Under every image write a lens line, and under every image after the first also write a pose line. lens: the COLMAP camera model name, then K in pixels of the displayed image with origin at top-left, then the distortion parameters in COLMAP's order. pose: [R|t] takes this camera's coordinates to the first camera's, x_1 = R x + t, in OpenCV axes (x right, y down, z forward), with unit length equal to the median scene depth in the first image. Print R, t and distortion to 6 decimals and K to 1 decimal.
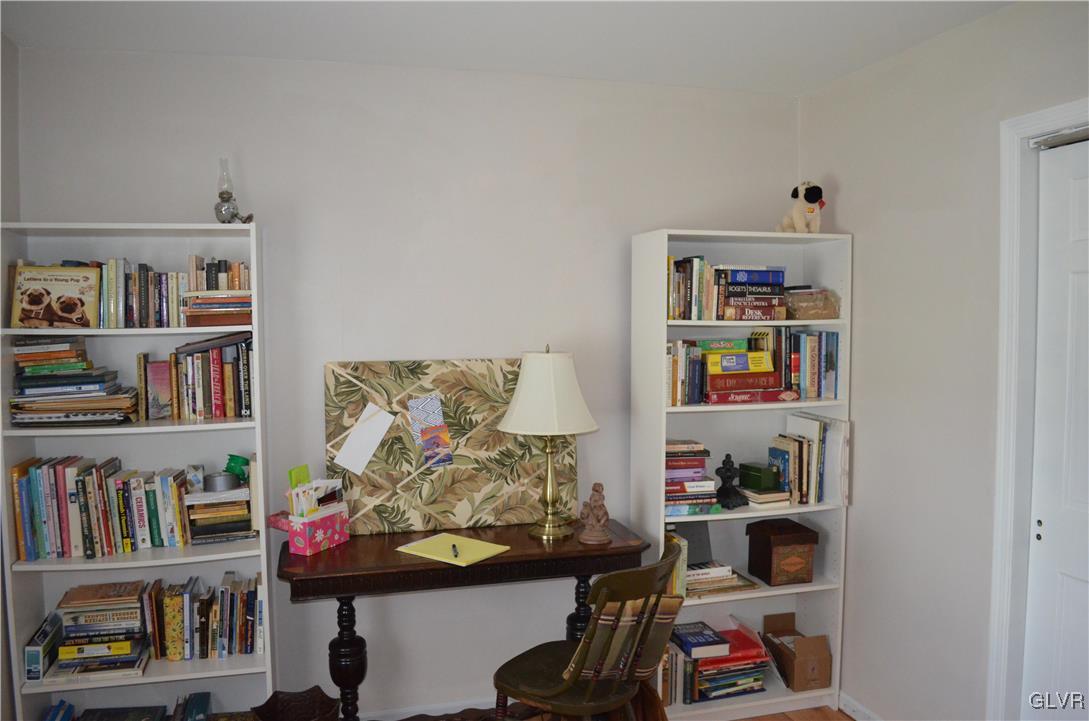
lens RADIAL K [[848.3, 0, 545.1], [0, 848.3, 366.2], [0, 0, 1]] dist [-0.070737, -0.000984]
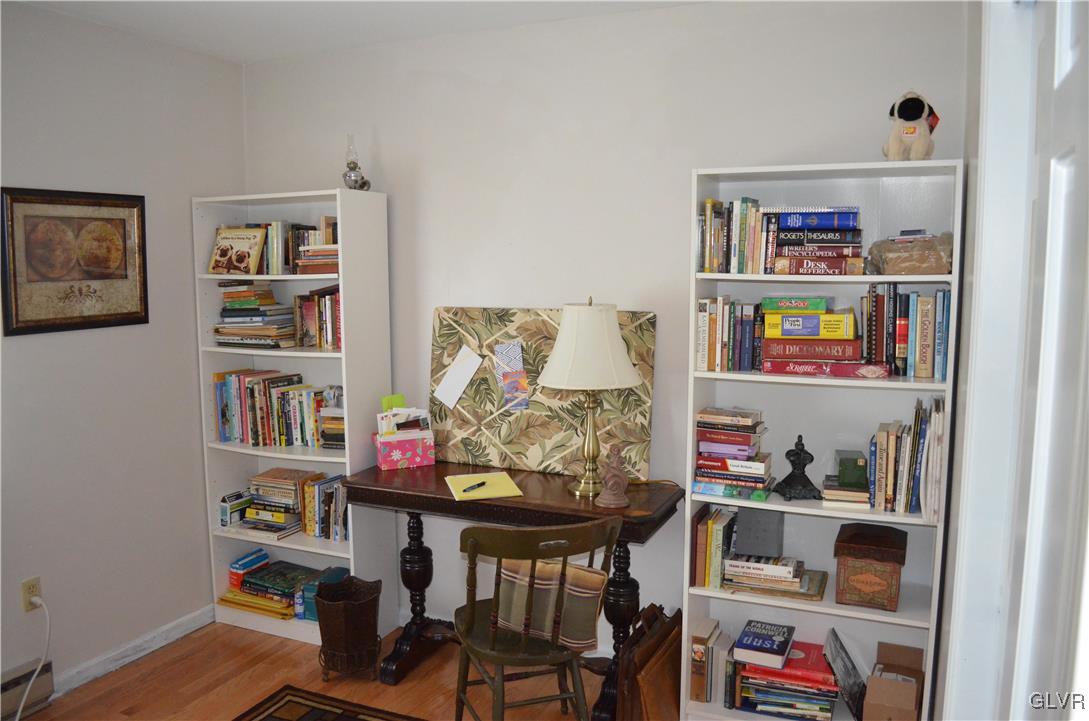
lens RADIAL K [[859.9, 0, 549.1], [0, 859.9, 365.0], [0, 0, 1]] dist [-0.079263, 0.014127]
pose [[0.769019, 0.079473, -0.634266, 0.590202], [-0.039989, 0.996279, 0.076349, -0.020594], [0.637974, -0.033350, 0.769335, 0.209256]]
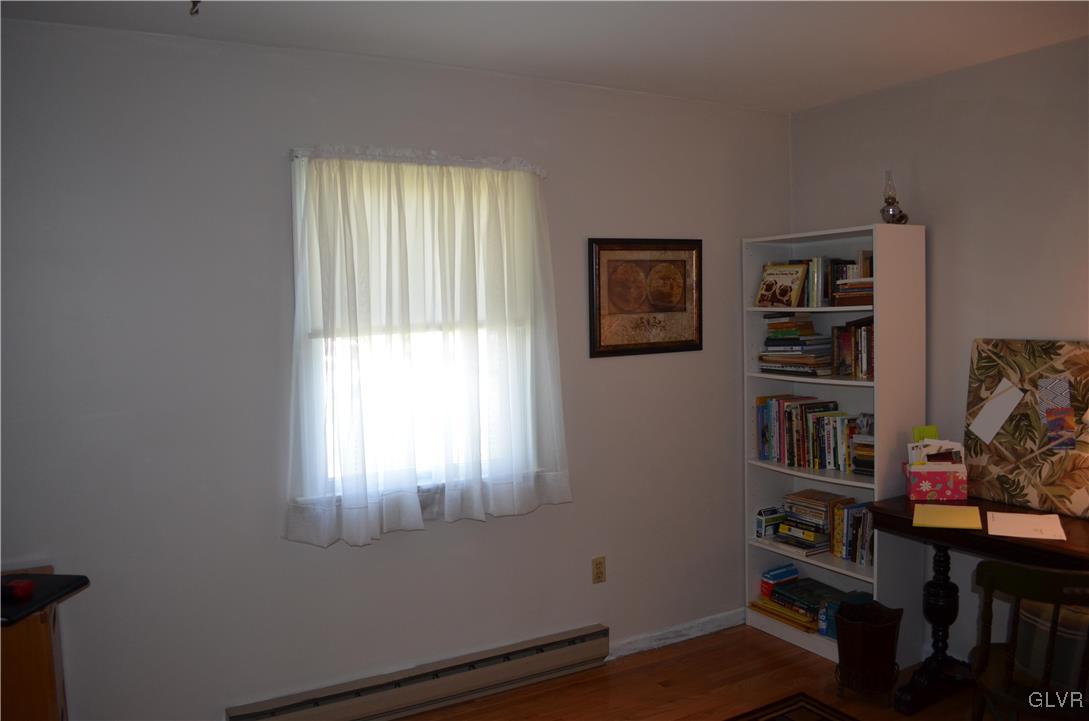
lens RADIAL K [[859.9, 0, 551.3], [0, 859.9, 363.6], [0, 0, 1]] dist [-0.079263, 0.014127]
pose [[0.242987, 0.066898, -0.967720, 0.672587], [-0.033821, 0.997597, 0.060472, -0.019476], [0.969440, 0.018035, 0.244666, 0.193798]]
